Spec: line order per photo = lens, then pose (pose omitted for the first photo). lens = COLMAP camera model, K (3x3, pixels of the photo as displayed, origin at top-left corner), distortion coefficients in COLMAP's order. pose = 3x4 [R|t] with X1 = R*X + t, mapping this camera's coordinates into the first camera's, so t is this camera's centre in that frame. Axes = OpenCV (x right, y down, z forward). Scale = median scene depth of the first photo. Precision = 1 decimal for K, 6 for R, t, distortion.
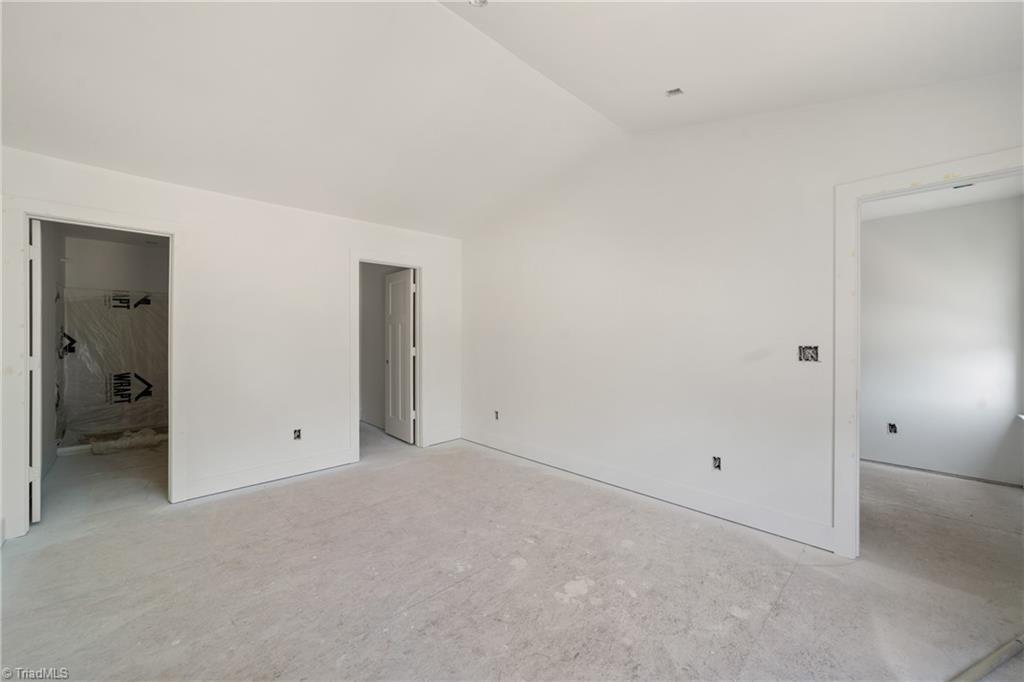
lens RADIAL K [[390.3, 0, 522.3], [0, 390.3, 337.8], [0, 0, 1]] dist [-0.011996, 0.000344]
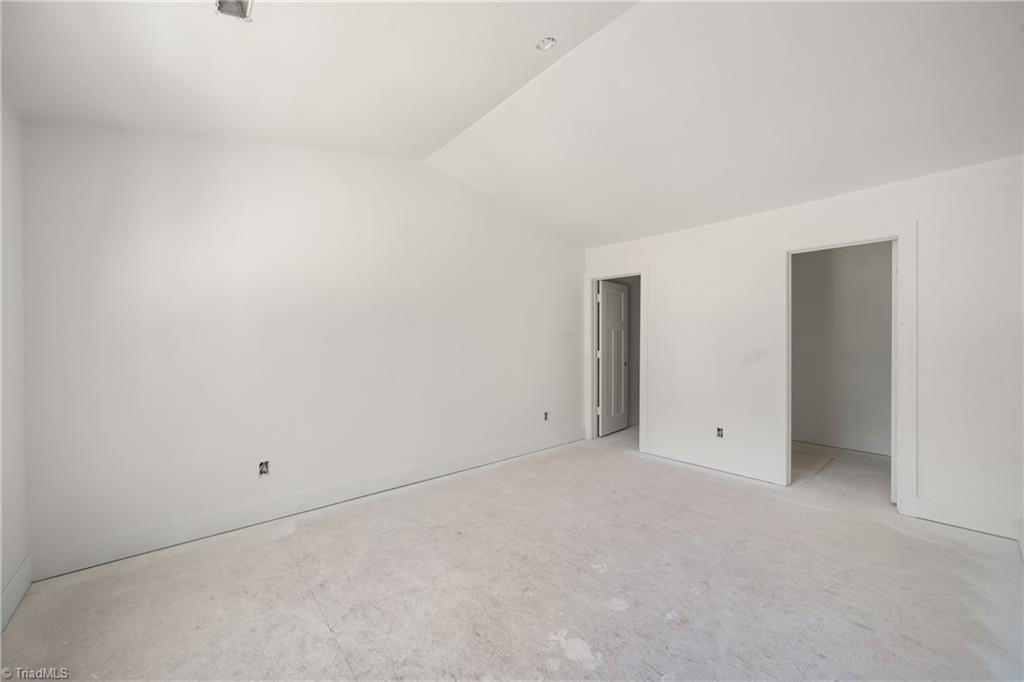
lens RADIAL K [[390.3, 0, 517.3], [0, 390.3, 338.4], [0, 0, 1]] dist [-0.011996, 0.000344]
pose [[-0.051073, 0.000651, -0.998695, 0.715673], [-0.007121, 0.999974, 0.001016, -0.010919], [0.998670, 0.007164, -0.051067, 0.676251]]
